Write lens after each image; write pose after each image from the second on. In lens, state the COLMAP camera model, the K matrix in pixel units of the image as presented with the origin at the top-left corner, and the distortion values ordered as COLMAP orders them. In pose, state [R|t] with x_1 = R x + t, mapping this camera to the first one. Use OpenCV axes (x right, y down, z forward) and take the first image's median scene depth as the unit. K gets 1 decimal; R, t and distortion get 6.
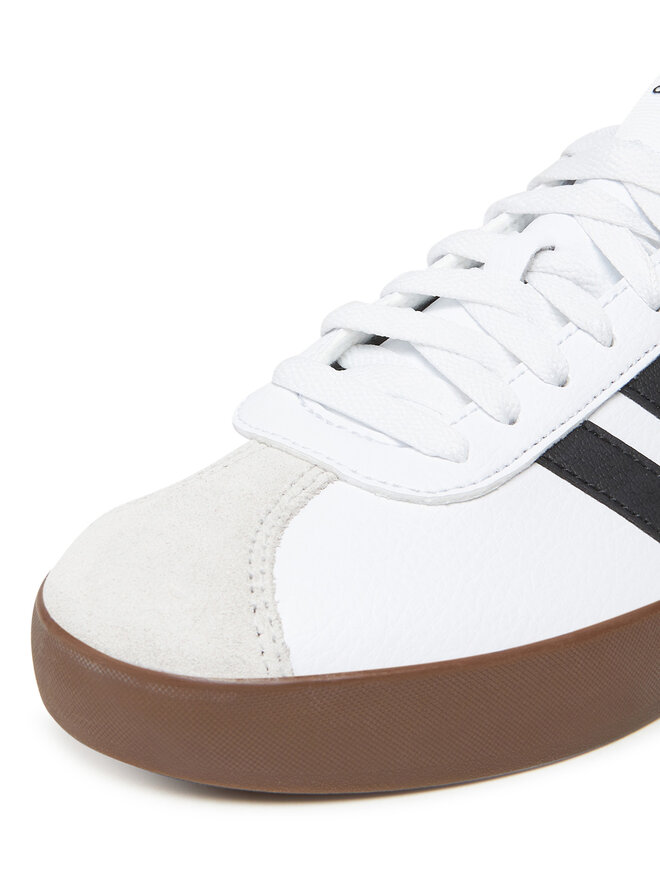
lens RADIAL K [[1866.0, 0, 330.0], [0, 1866.0, 440.0], [0, 0, 1]] dist [0.018038, 0.057988]
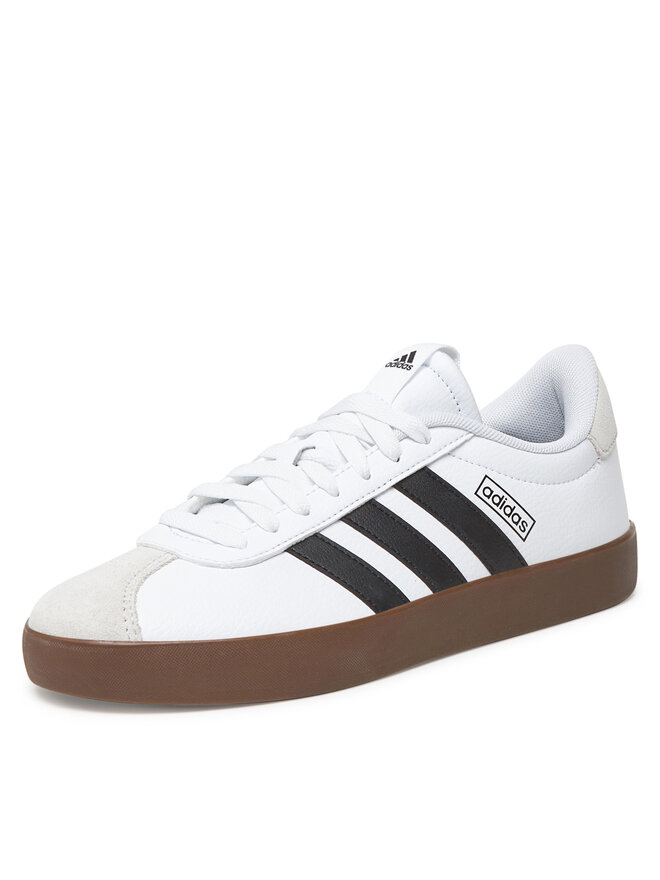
lens RADIAL K [[1981.1, 0, 330.0], [0, 1981.1, 440.0], [0, 0, 1]] dist [-0.099356, -0.310009]
pose [[0.998393, -0.019765, -0.053108, 0.259370], [0.009894, 0.983603, -0.180075, 0.258276], [0.055797, 0.179260, 0.982218, -0.975129]]
